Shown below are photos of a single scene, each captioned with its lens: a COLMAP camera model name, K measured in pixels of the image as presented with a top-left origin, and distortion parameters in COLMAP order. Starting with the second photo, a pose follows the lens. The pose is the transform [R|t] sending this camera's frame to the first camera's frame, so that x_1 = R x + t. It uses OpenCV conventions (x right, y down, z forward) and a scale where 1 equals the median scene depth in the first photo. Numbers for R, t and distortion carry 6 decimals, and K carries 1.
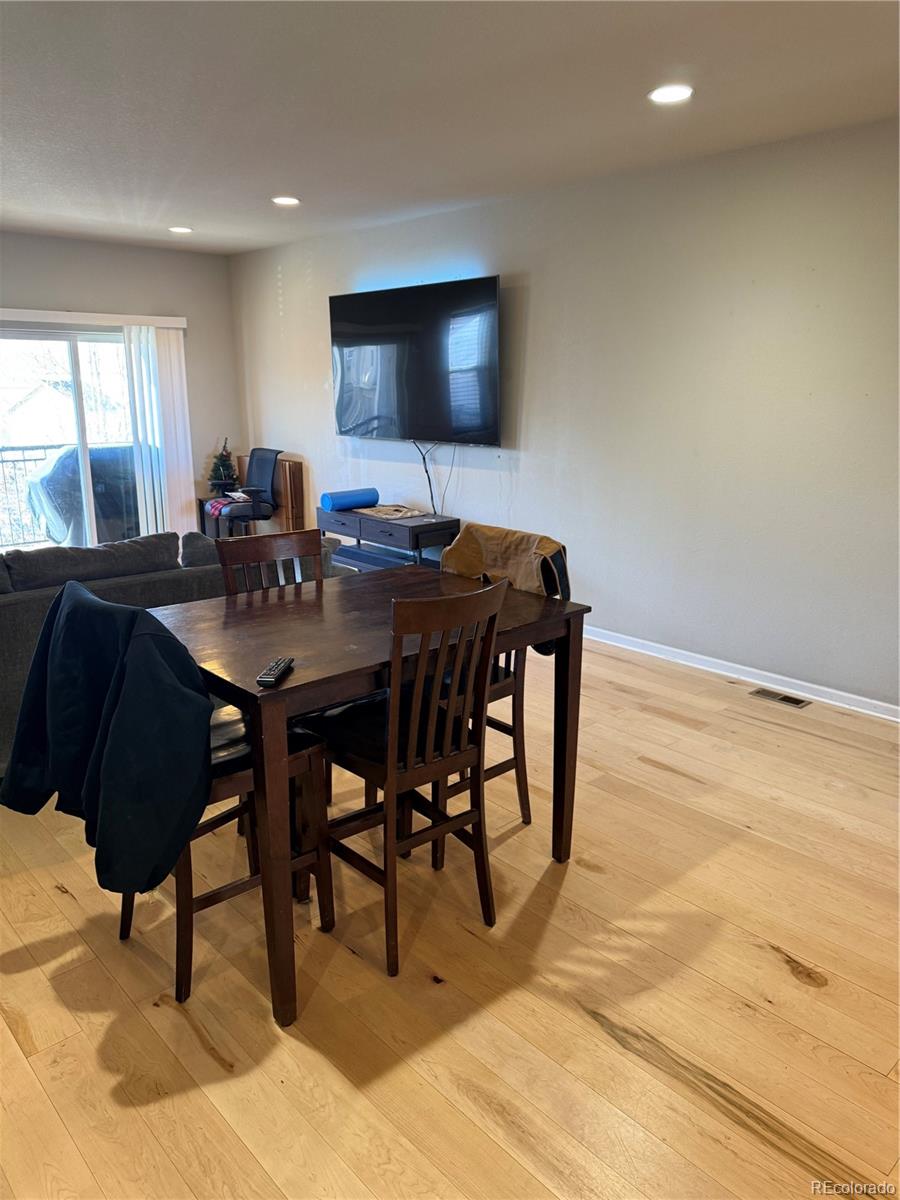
lens RADIAL K [[836.7, 0, 445.0], [0, 836.7, 599.6], [0, 0, 1]] dist [0.100433, -0.150969]
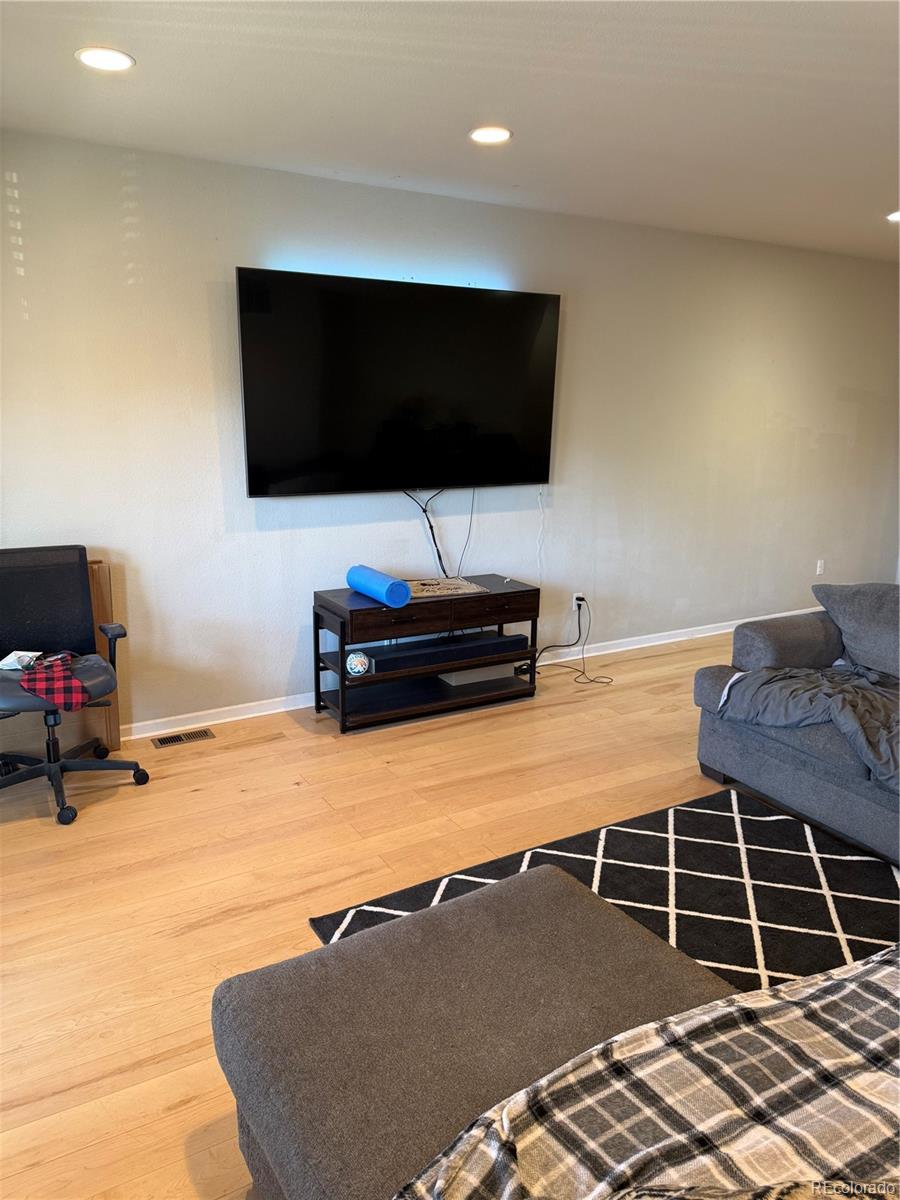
lens RADIAL K [[836.7, 0, 445.0], [0, 836.7, 599.6], [0, 0, 1]] dist [0.100433, -0.150969]
pose [[0.218091, -0.215875, 0.951753, -0.776714], [0.246617, 0.955768, 0.160274, -0.214726], [-0.944255, 0.199764, 0.261683, 0.824672]]
